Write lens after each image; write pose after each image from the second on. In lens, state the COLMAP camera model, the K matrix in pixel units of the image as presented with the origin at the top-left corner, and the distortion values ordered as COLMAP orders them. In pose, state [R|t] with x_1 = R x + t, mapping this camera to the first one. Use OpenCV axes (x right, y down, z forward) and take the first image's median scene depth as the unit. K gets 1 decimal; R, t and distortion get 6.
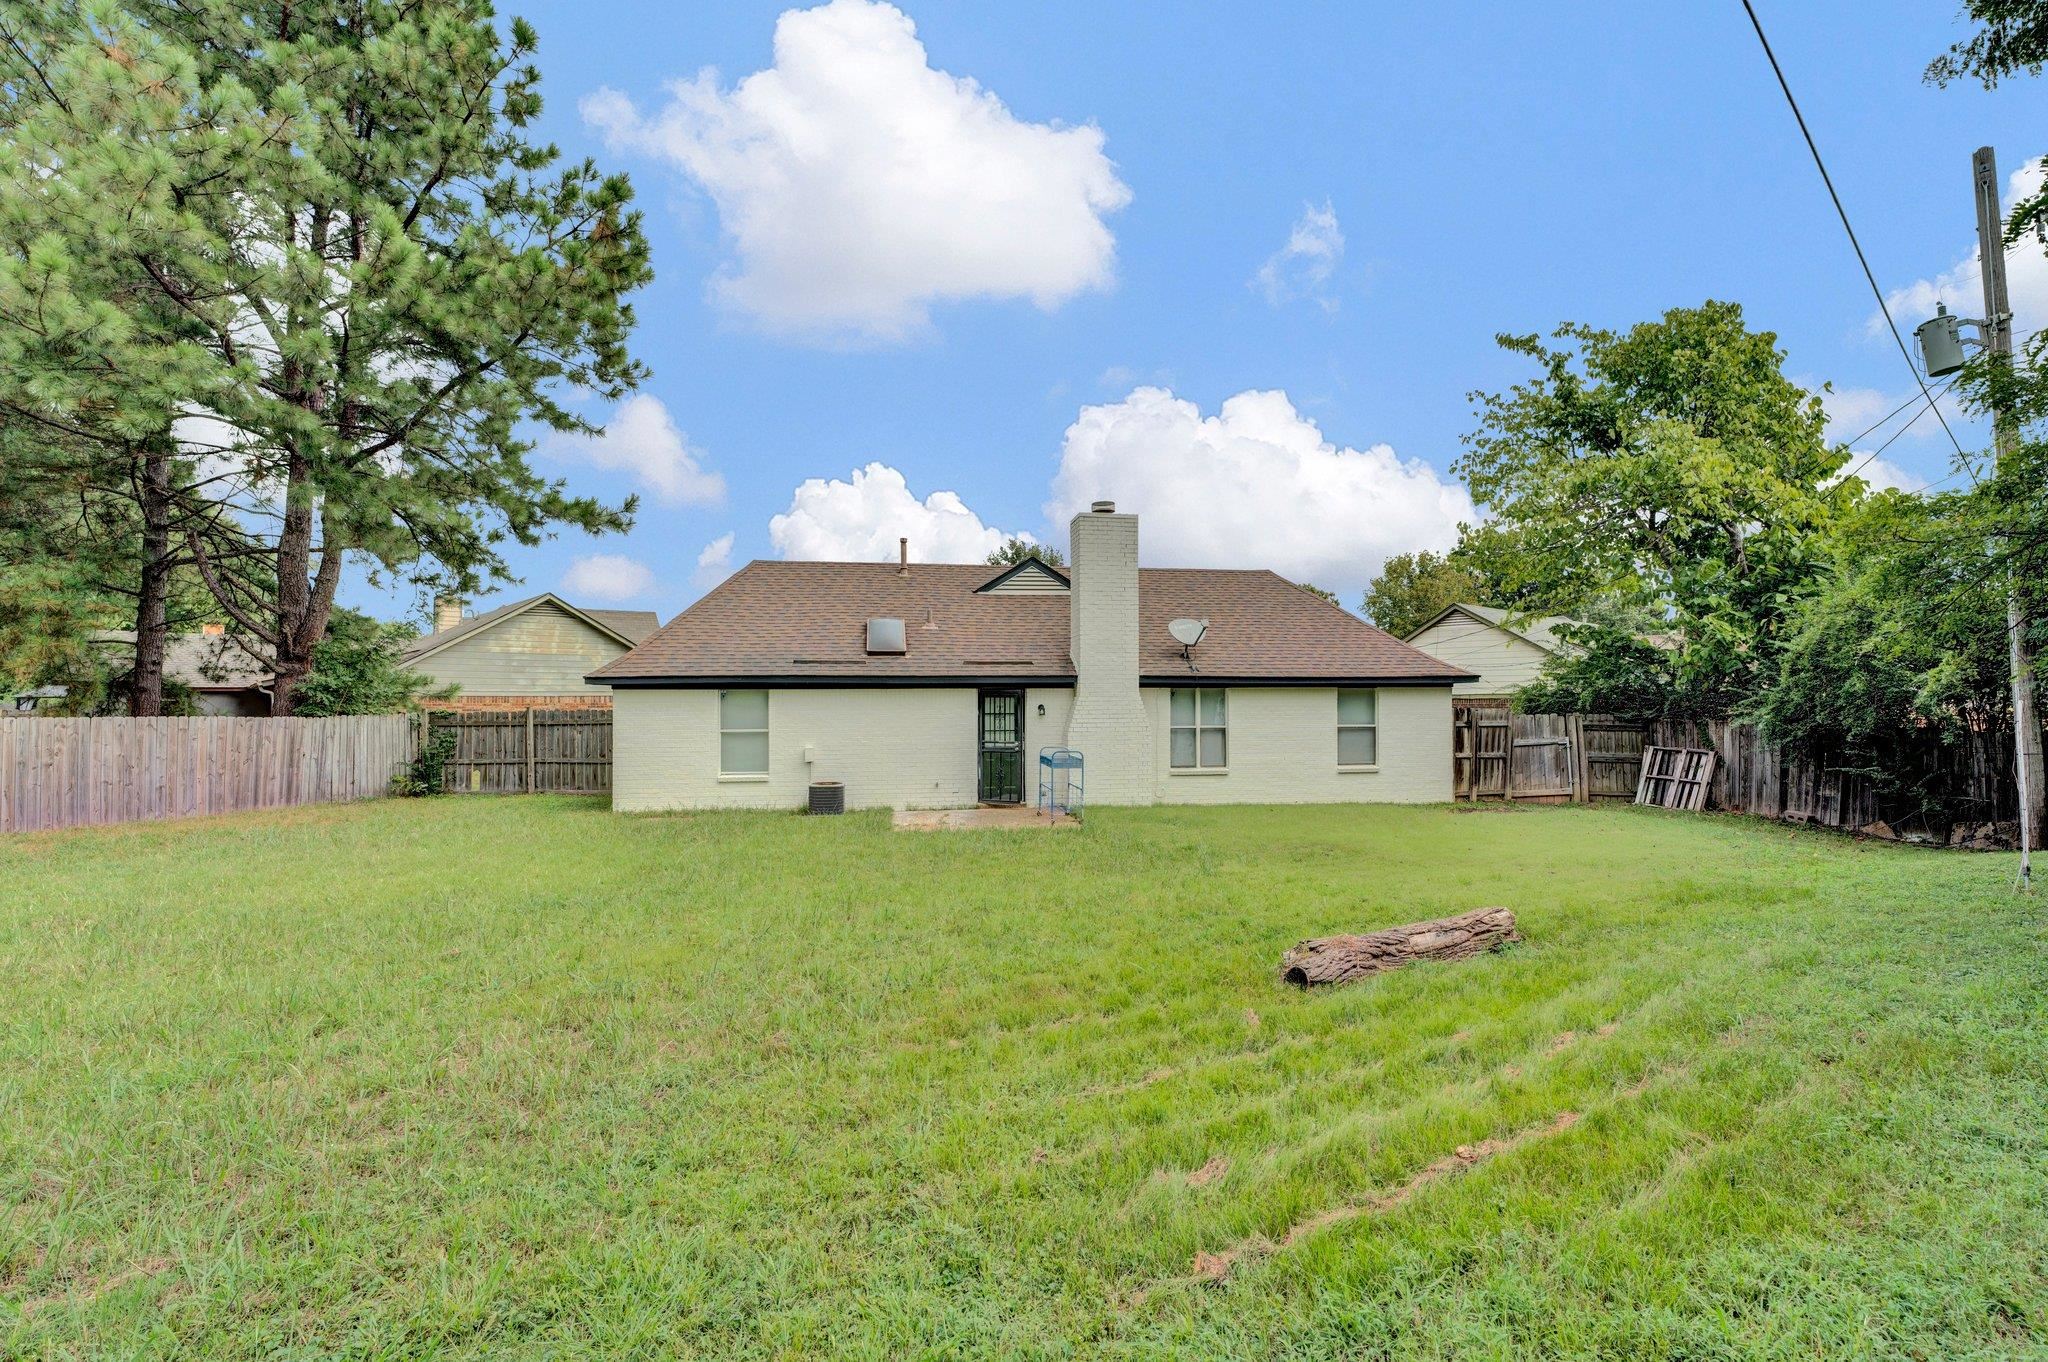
lens RADIAL K [[933.3, 0, 1030.3], [0, 933.3, 679.6], [0, 0, 1]] dist [-0.000094, 0.000294]
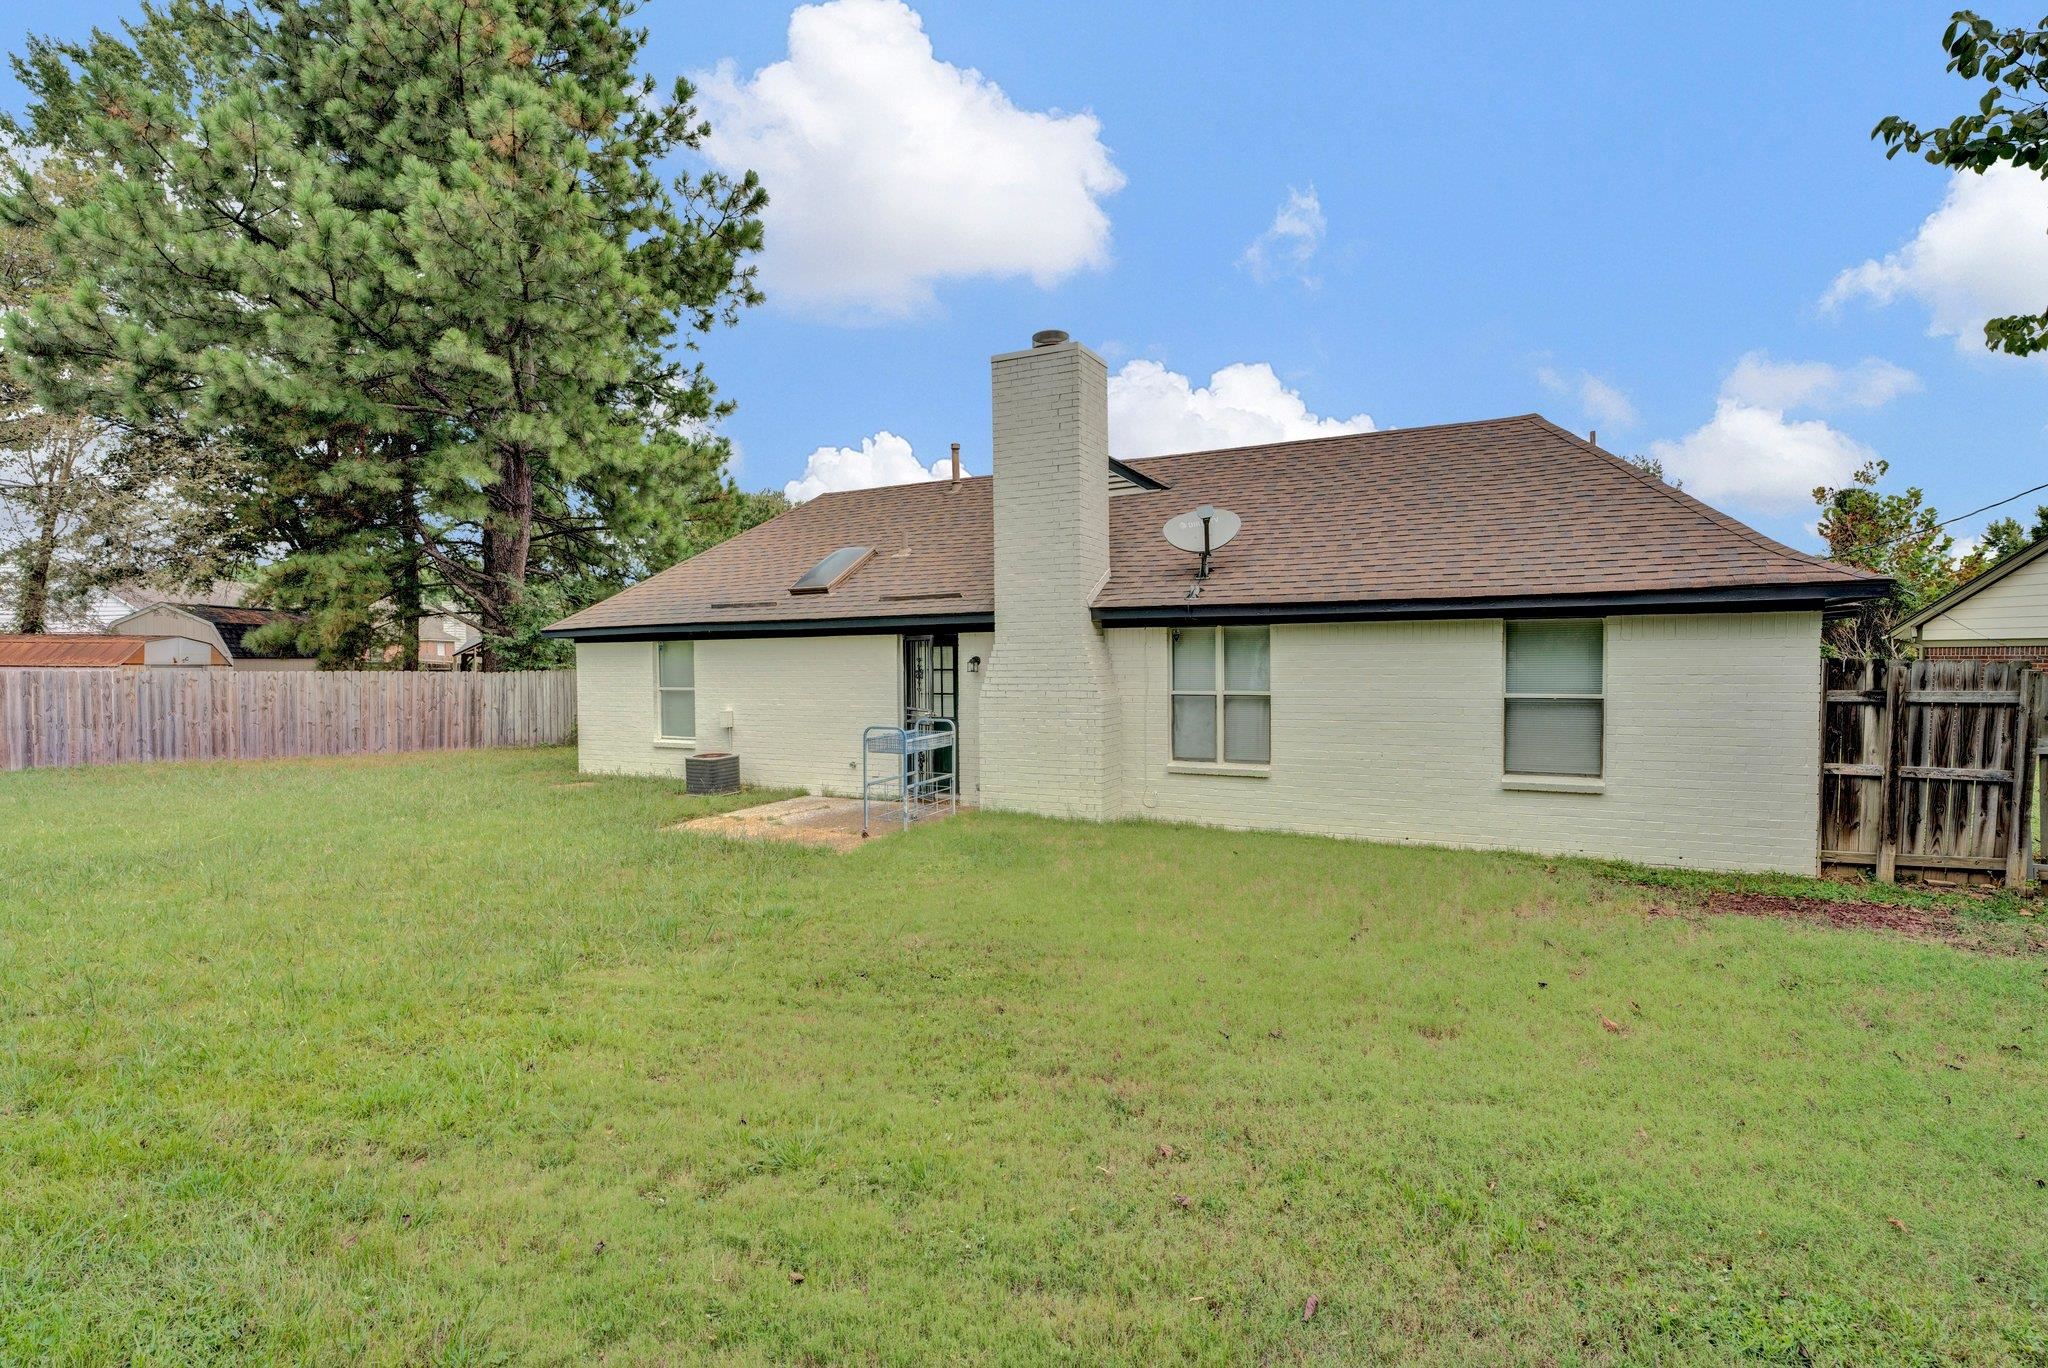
lens RADIAL K [[933.3, 0, 1024.5], [0, 933.3, 677.5], [0, 0, 1]] dist [-0.000094, 0.000294]
pose [[0.808518, 0.006338, -0.588437, 0.427247], [0.019172, 0.999127, 0.037104, 0.017258], [0.588159, -0.041281, 0.807691, 0.460826]]
